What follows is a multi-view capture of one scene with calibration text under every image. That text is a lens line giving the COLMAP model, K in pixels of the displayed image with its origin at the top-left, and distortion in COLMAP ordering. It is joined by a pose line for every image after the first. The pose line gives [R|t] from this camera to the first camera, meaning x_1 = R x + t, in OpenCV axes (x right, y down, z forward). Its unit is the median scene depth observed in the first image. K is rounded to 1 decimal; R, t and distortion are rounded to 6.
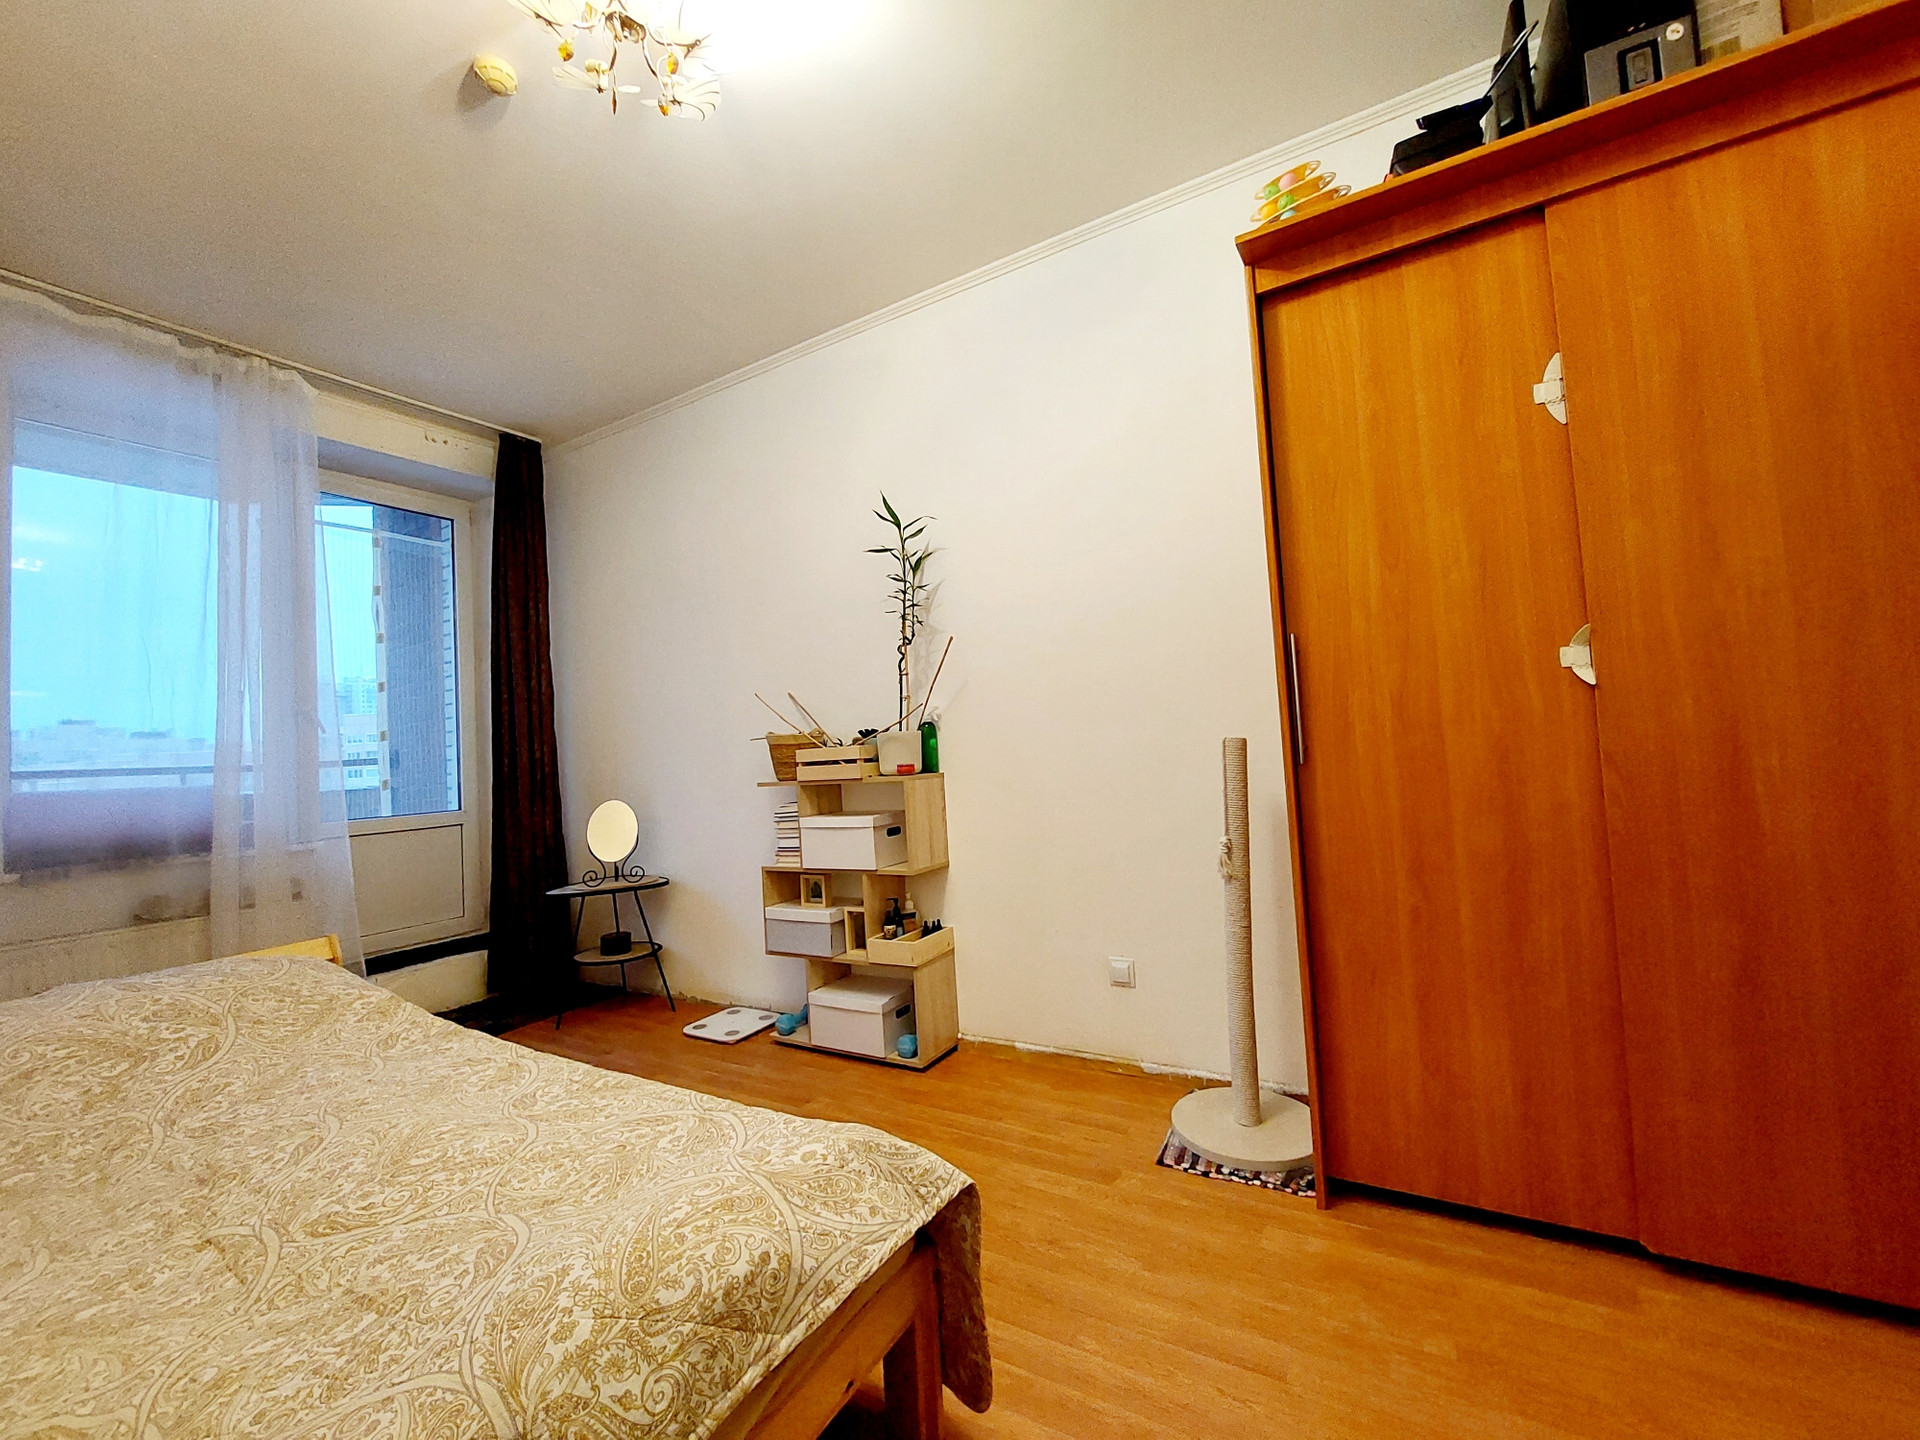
lens RADIAL K [[768.1, 0, 956.5], [0, 768.1, 711.6], [0, 0, 1]] dist [-0.009507, -0.002764]
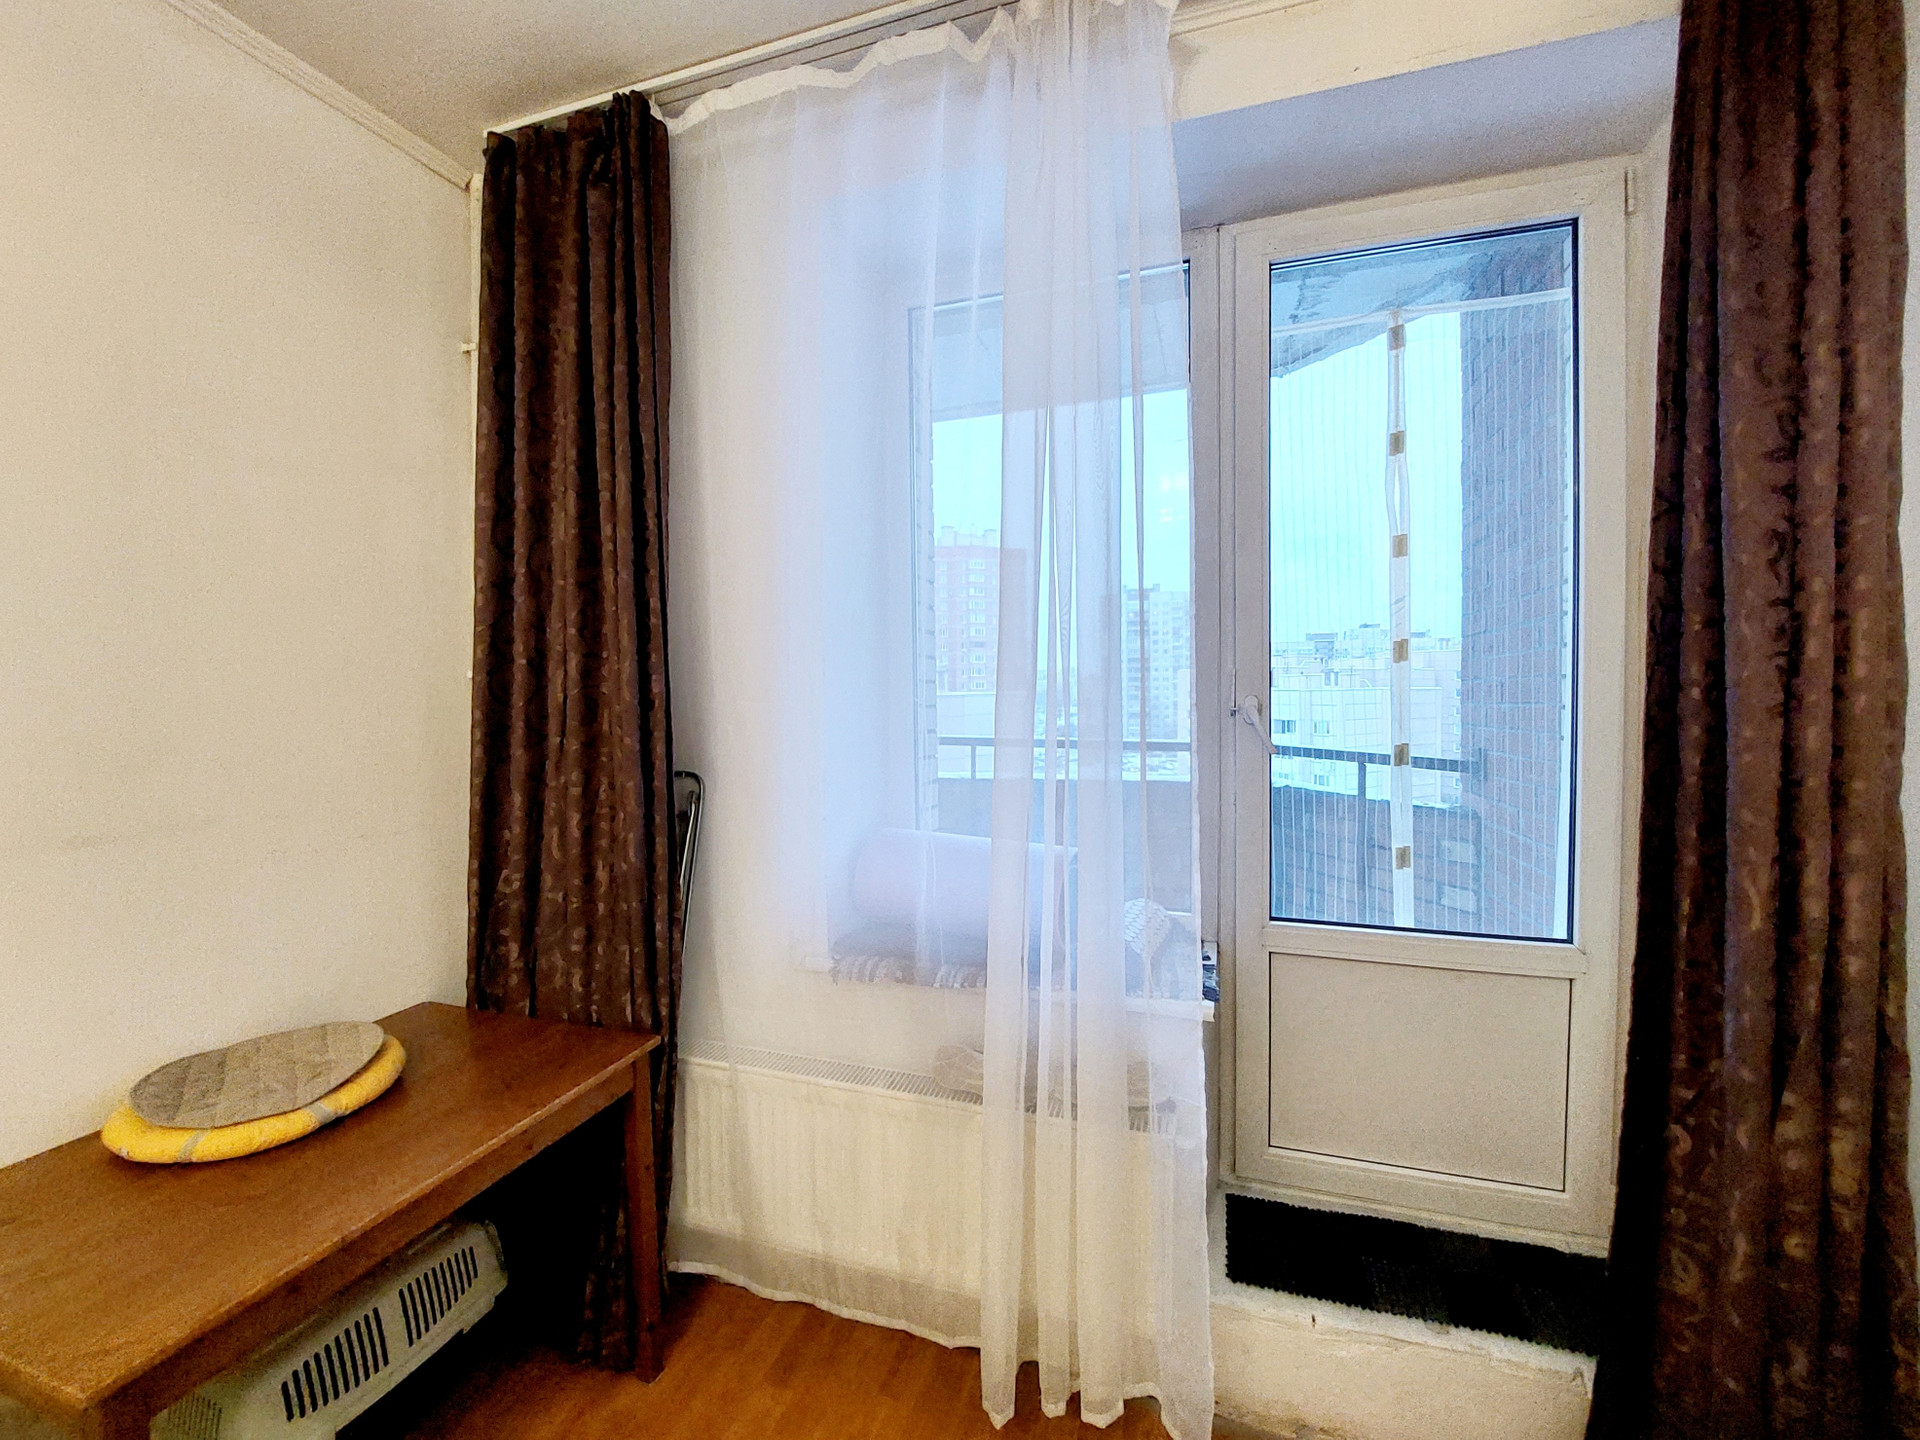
lens RADIAL K [[768.1, 0, 962.2], [0, 768.1, 709.5], [0, 0, 1]] dist [-0.009507, -0.002764]
pose [[0.217019, 0.087770, -0.972214, -0.521735], [0.040373, 0.994290, 0.098775, -0.080943], [0.975332, -0.060687, 0.212237, 0.948739]]
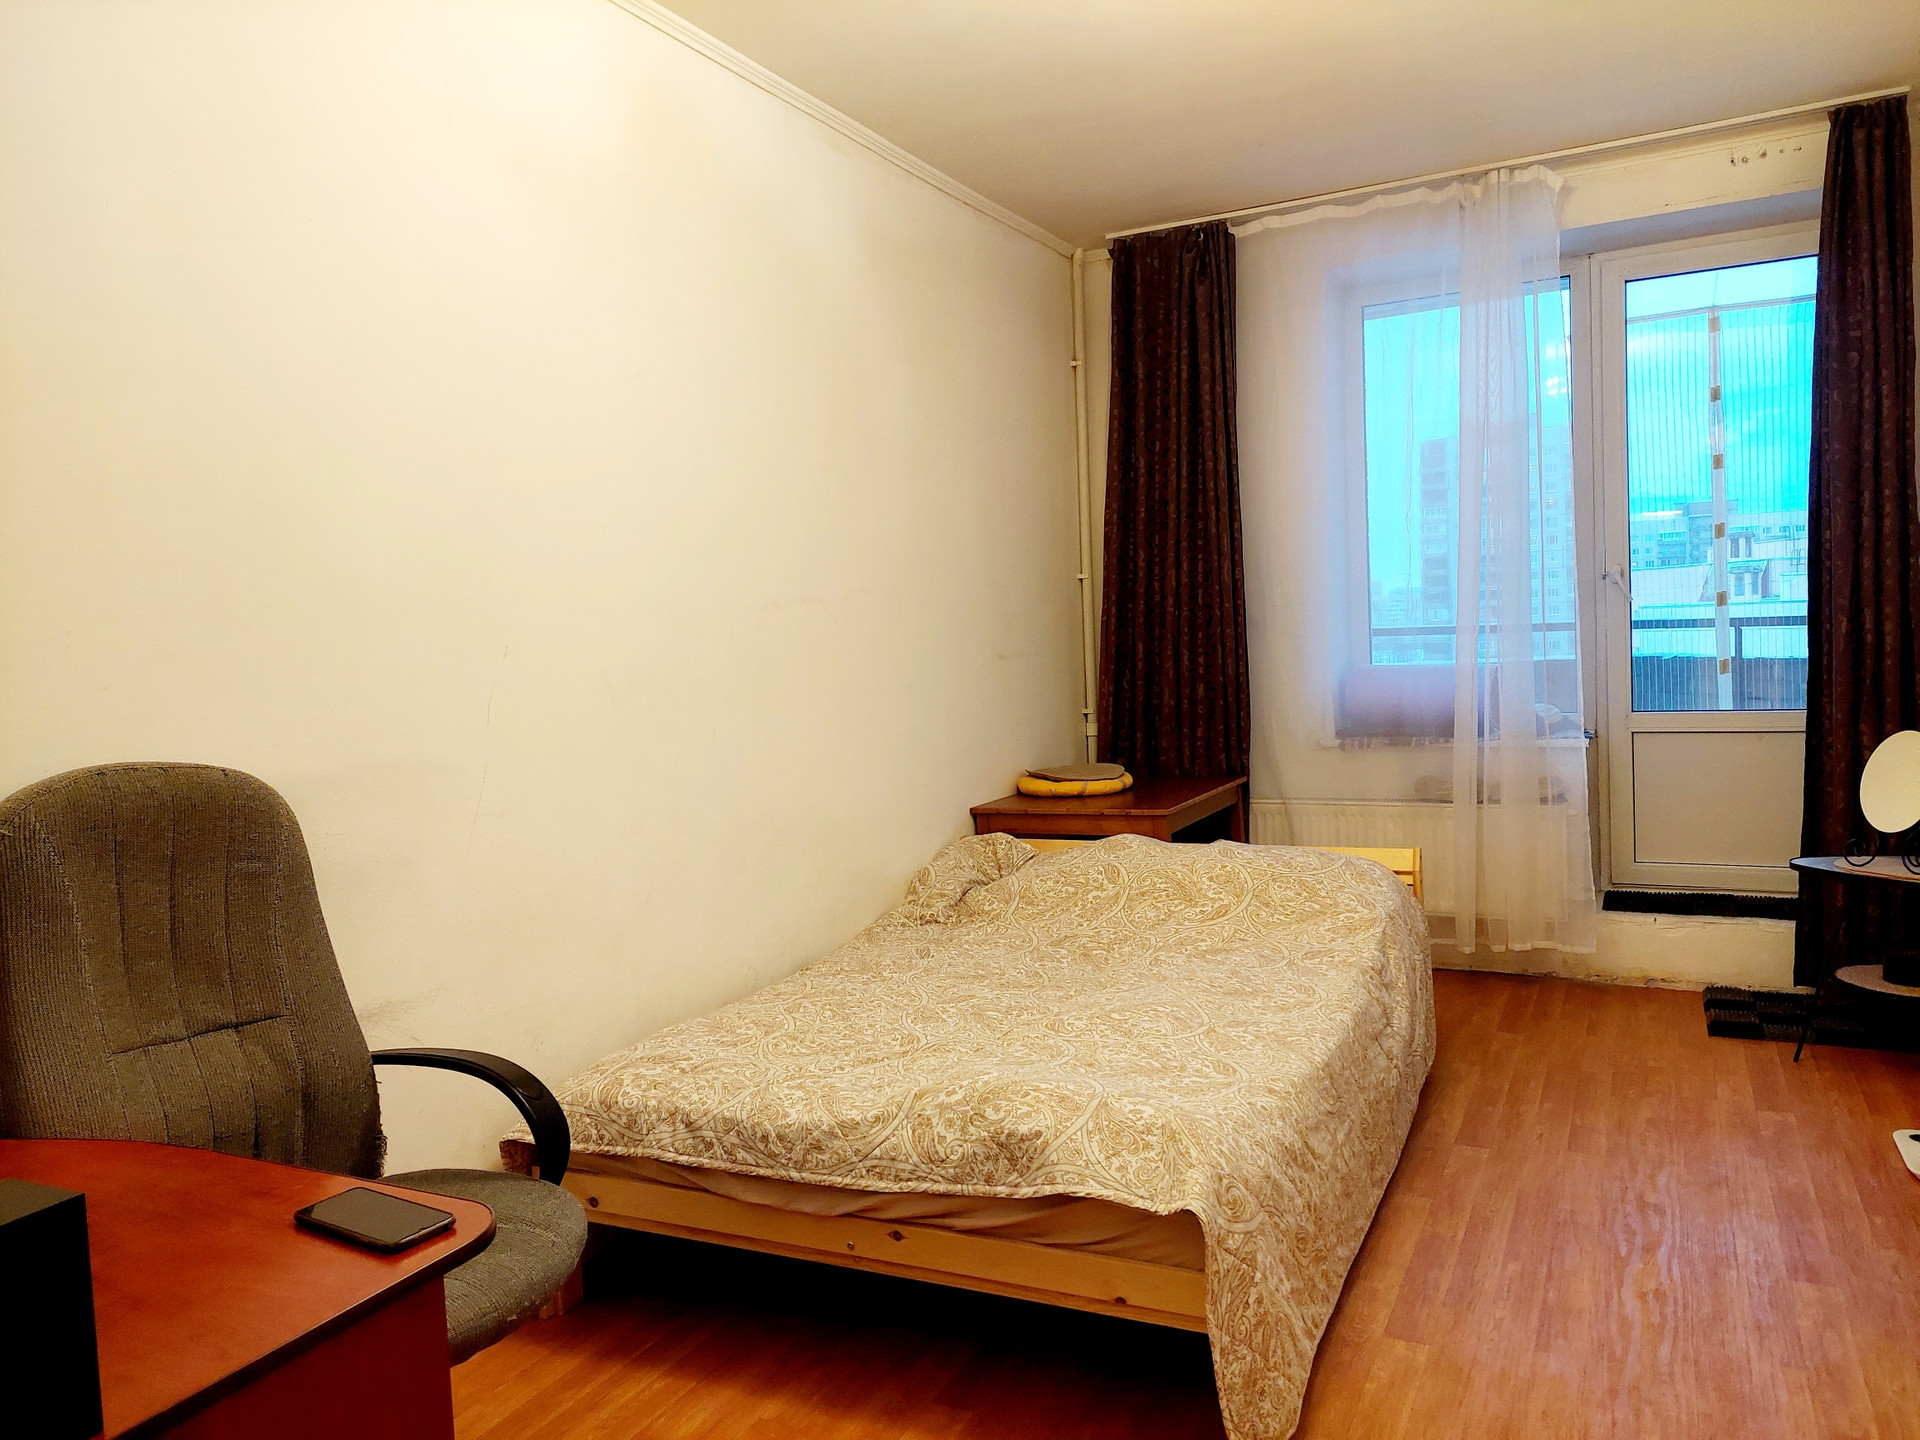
lens RADIAL K [[1369.8, 0, 956.6], [0, 1369.8, 717.9], [0, 0, 1]] dist [0.075414, -0.068162]
pose [[0.076261, 0.118721, -0.989995, 0.762154], [0.086928, 0.988314, 0.125215, -0.126732], [0.993291, -0.095607, 0.065049, 0.276114]]
